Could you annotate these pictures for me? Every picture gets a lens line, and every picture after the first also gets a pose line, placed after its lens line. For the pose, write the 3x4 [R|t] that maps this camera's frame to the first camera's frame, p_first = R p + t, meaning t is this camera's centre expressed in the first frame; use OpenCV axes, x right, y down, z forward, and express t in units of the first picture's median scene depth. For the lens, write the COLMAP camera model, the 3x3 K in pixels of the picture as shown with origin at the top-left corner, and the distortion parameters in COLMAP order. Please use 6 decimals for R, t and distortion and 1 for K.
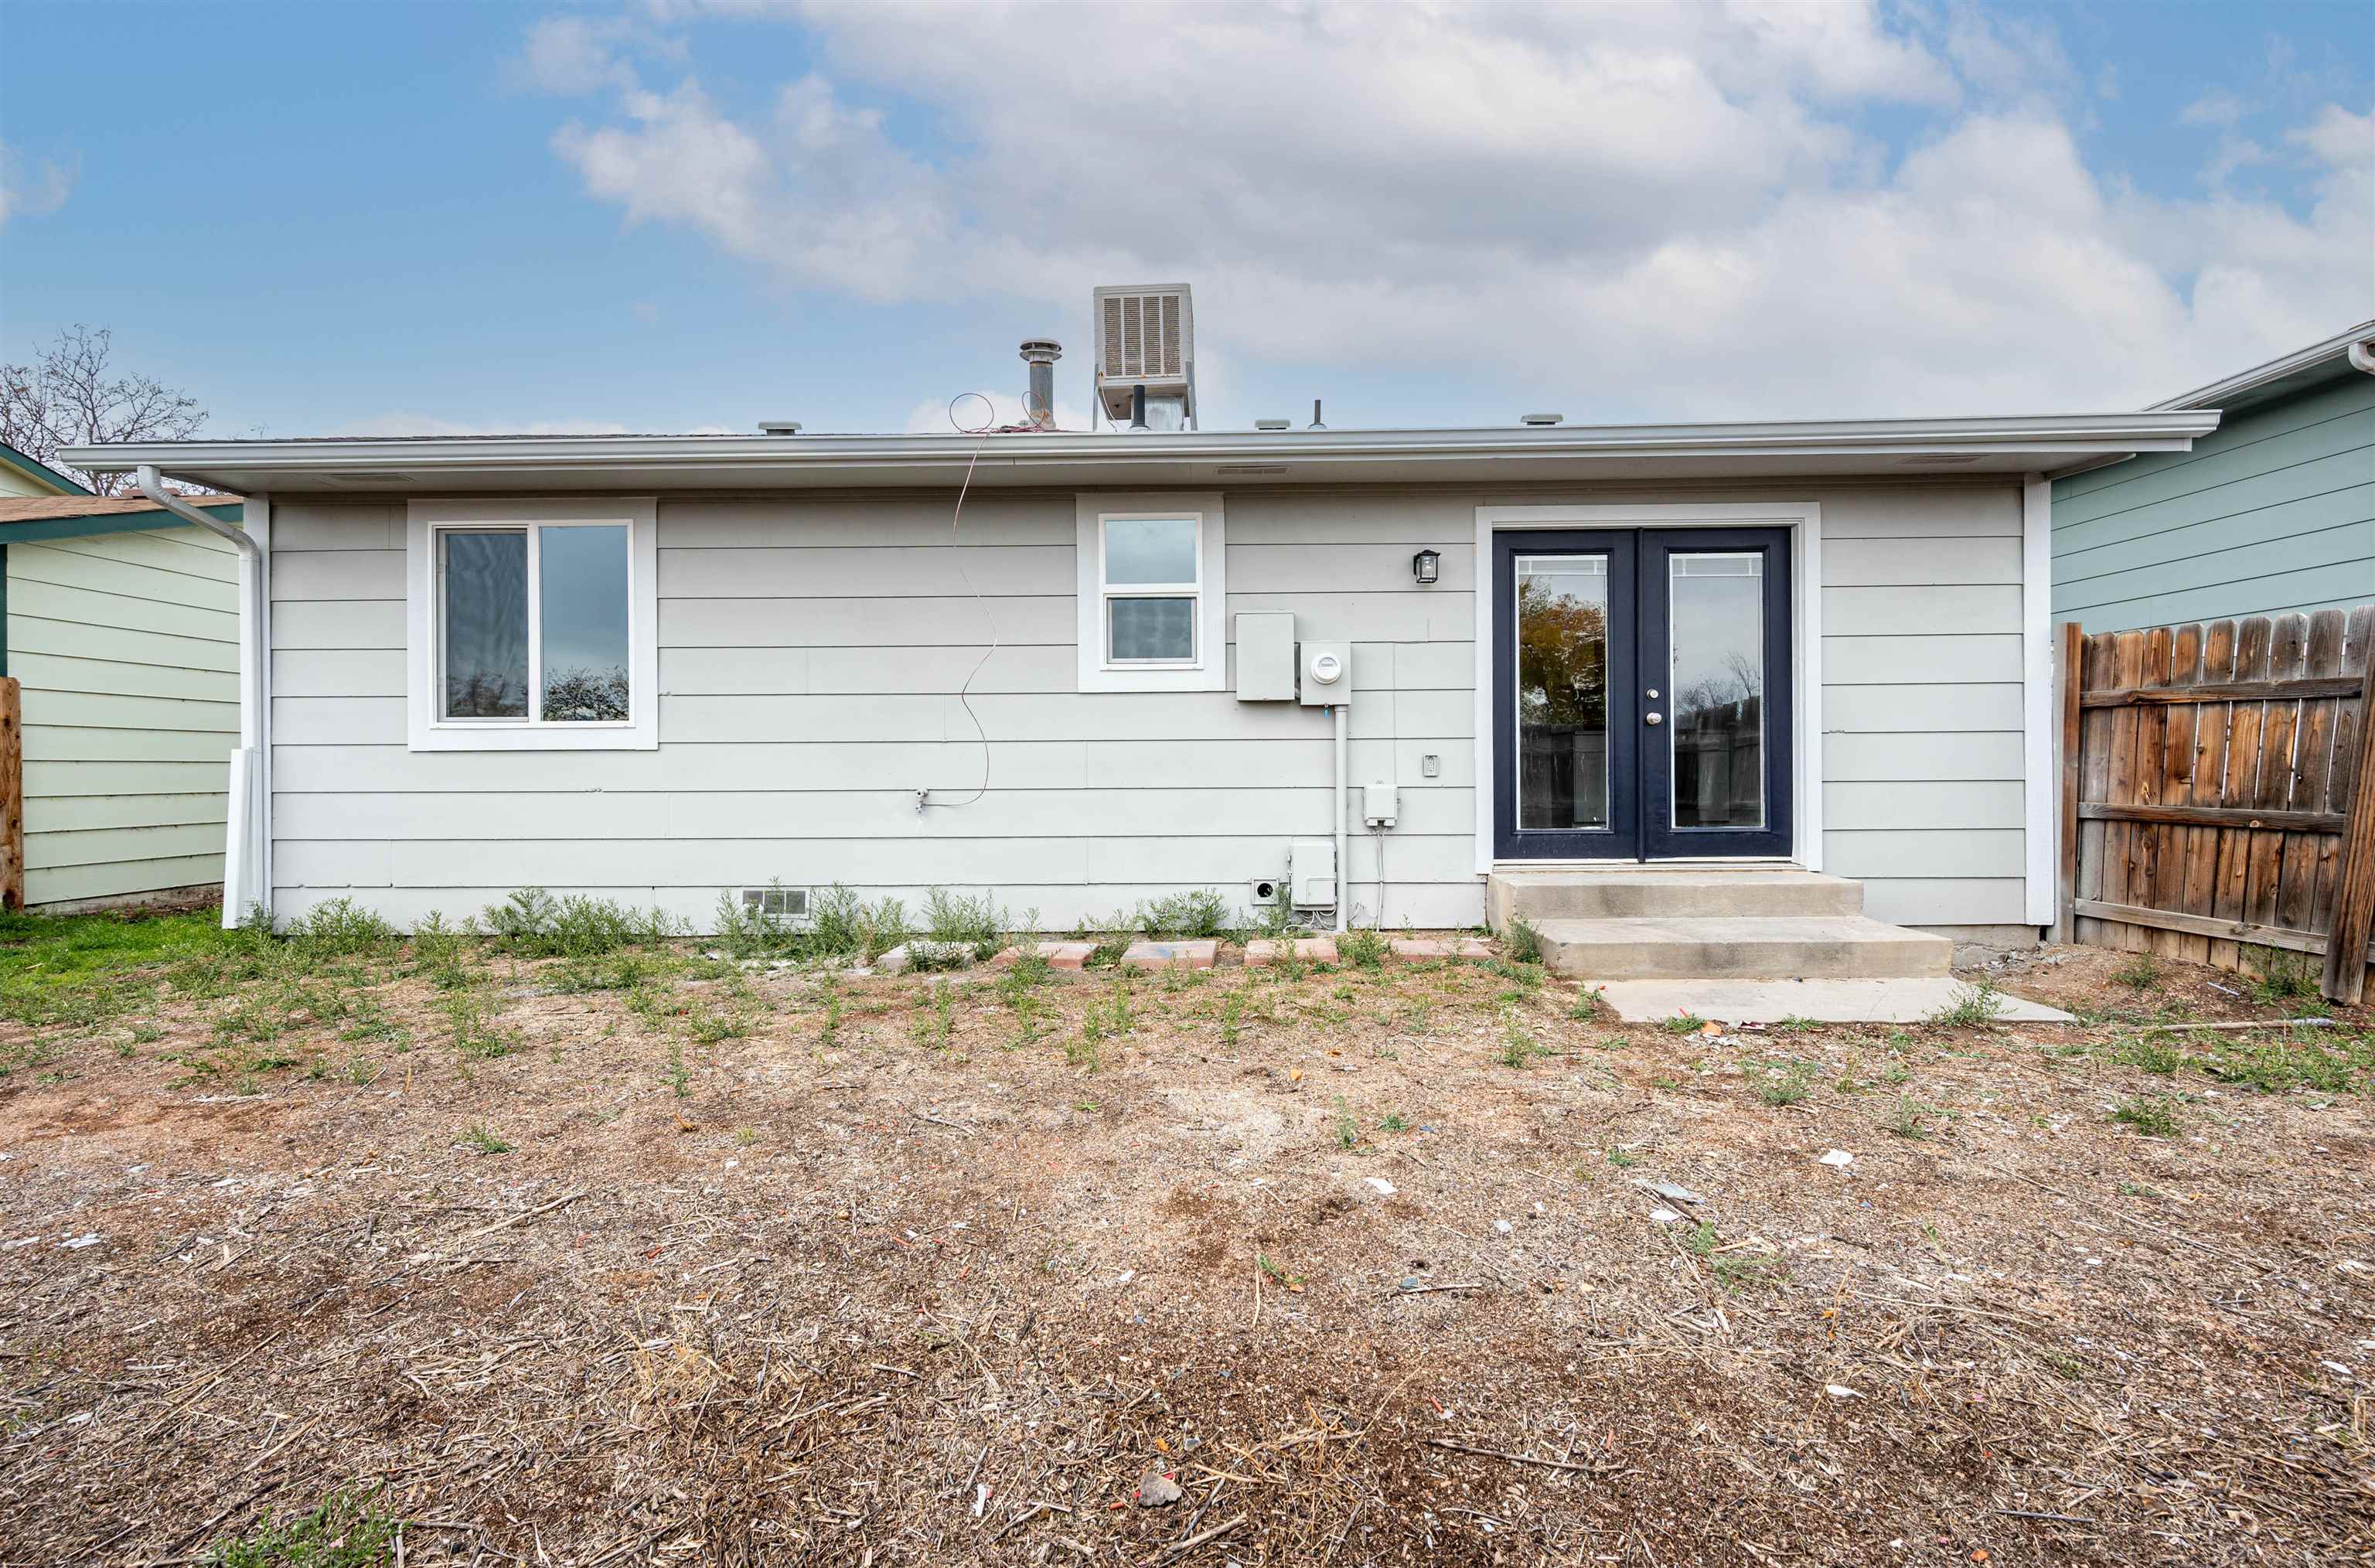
lens RADIAL K [[945.8, 0, 1186.8], [0, 945.8, 775.3], [0, 0, 1]] dist [-0.001504, -0.000027]
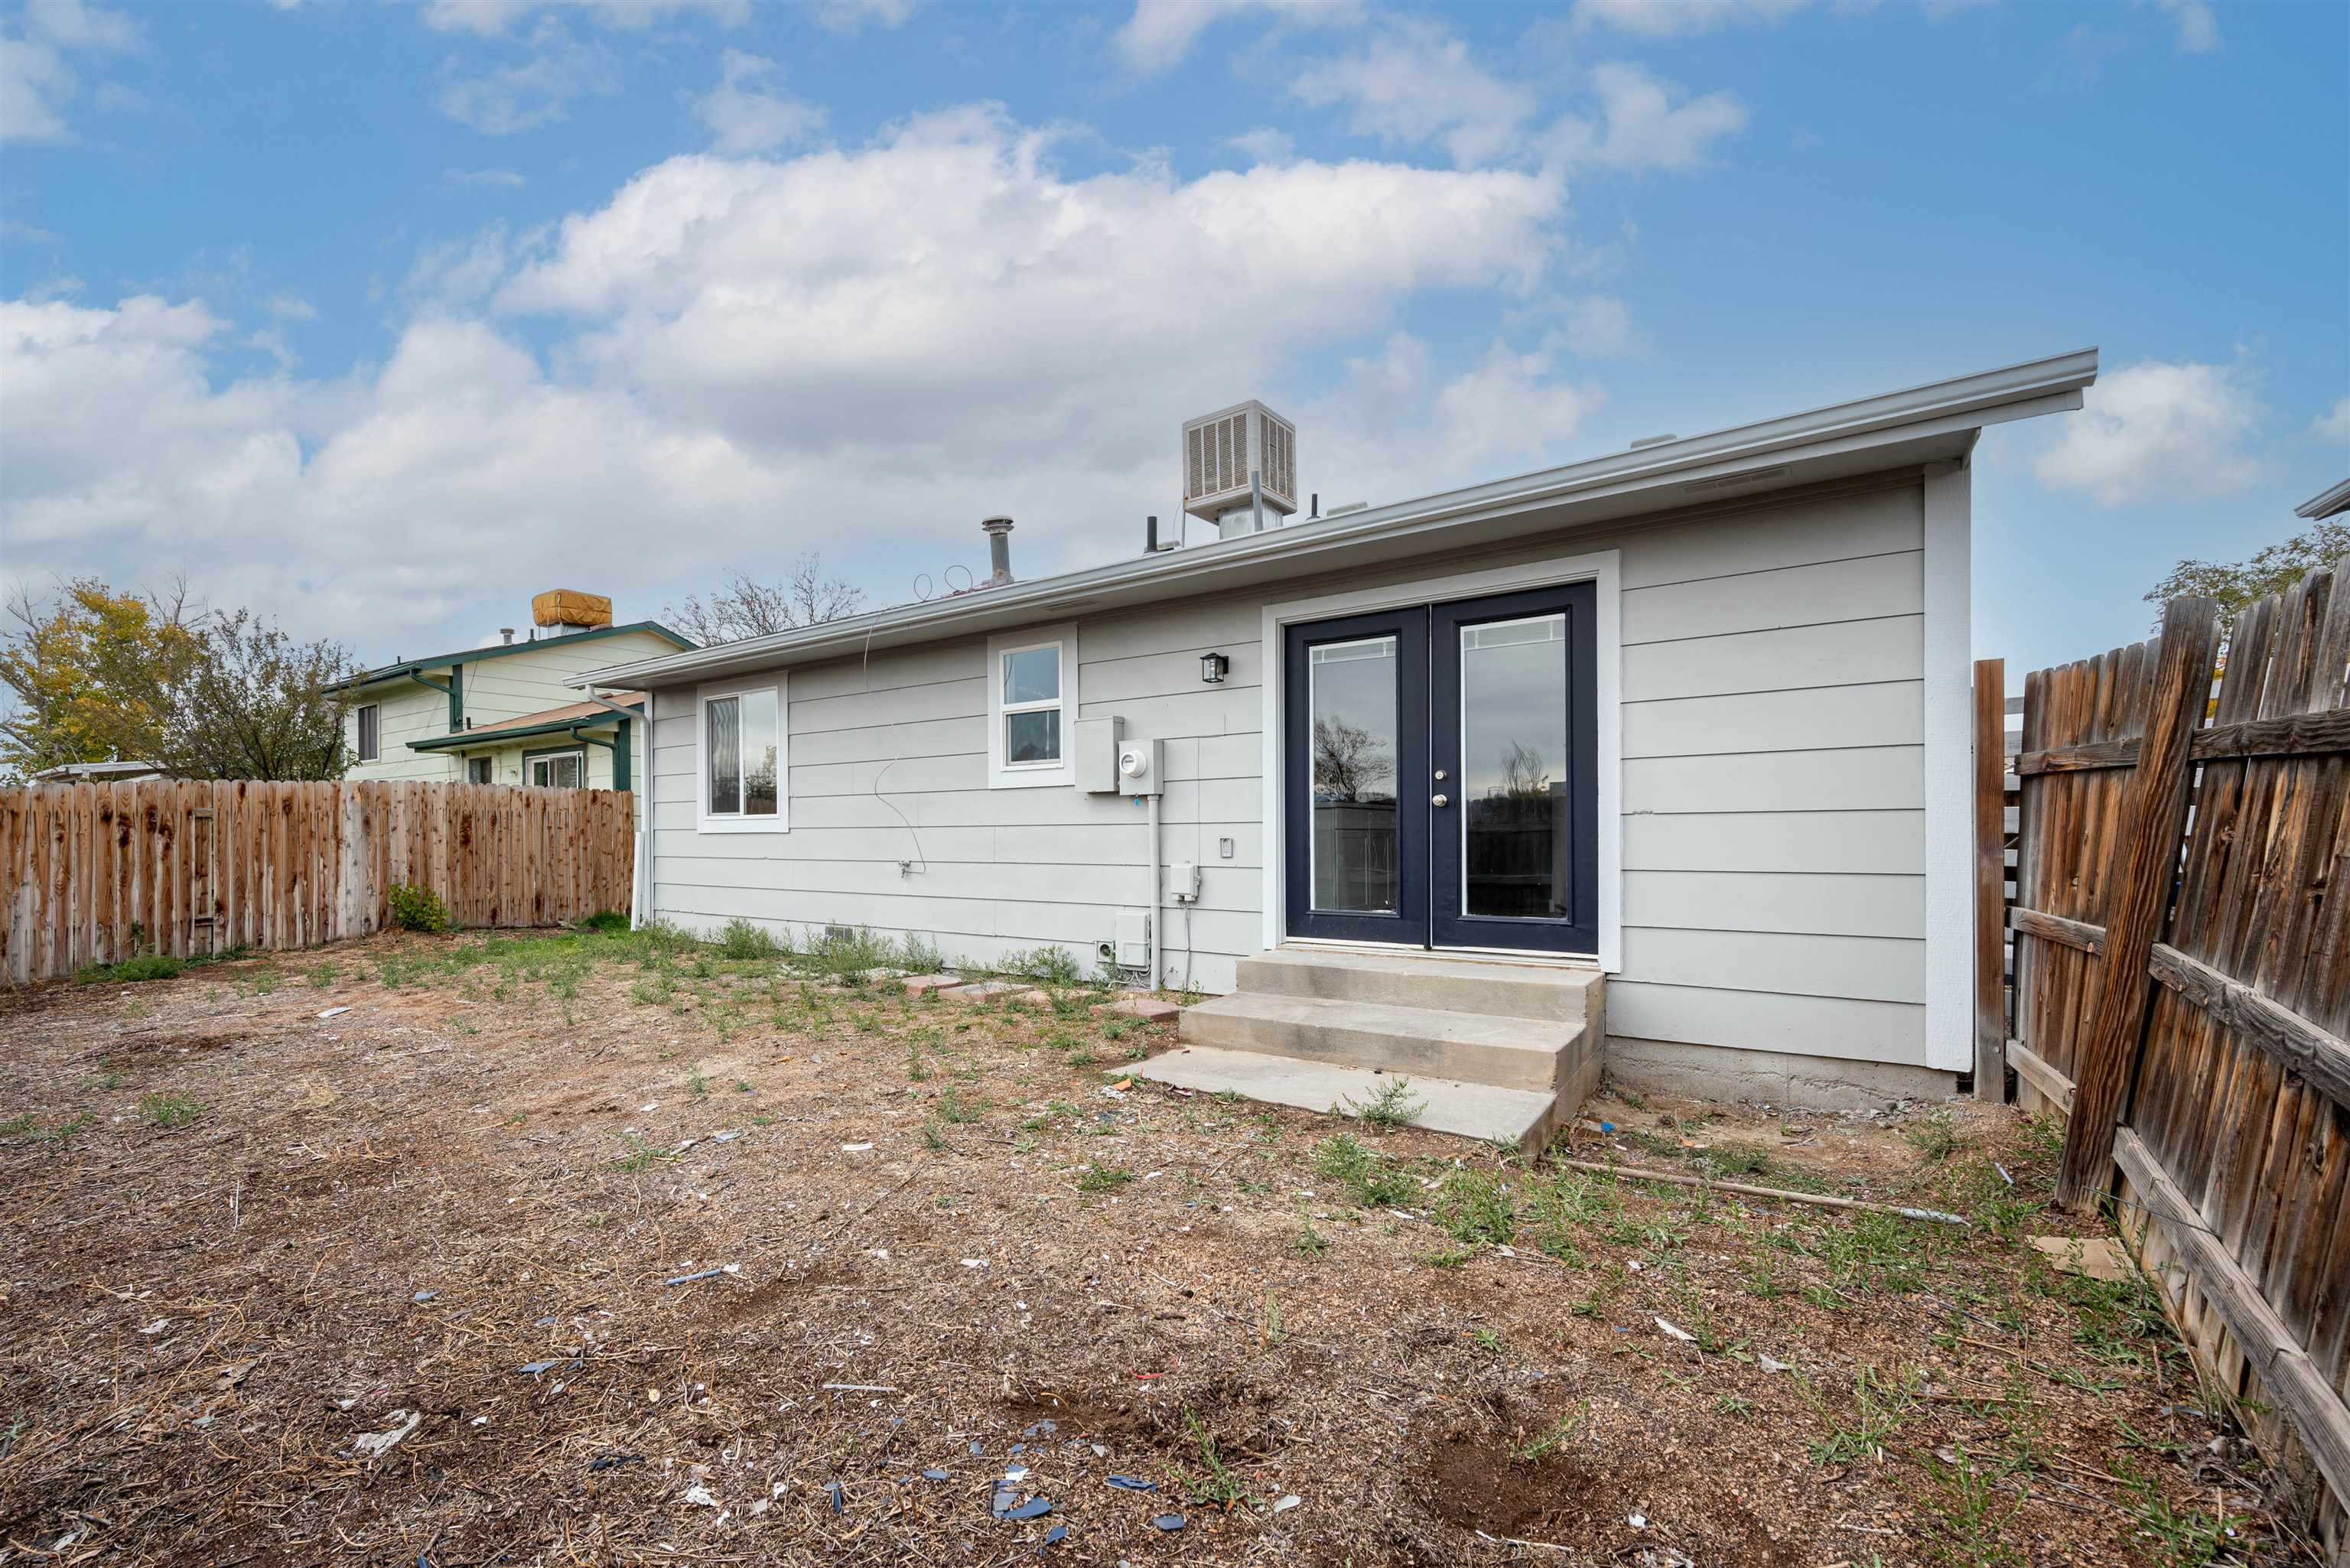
lens RADIAL K [[953.0, 0, 1167.2], [0, 953.0, 840.3], [0, 0, 1]] dist [-0.001204, -0.000070]
pose [[0.833070, 0.005770, -0.553137, 0.812820], [-0.004247, 0.999983, 0.004034, -0.022656], [0.553151, -0.001012, 0.833081, 0.039397]]
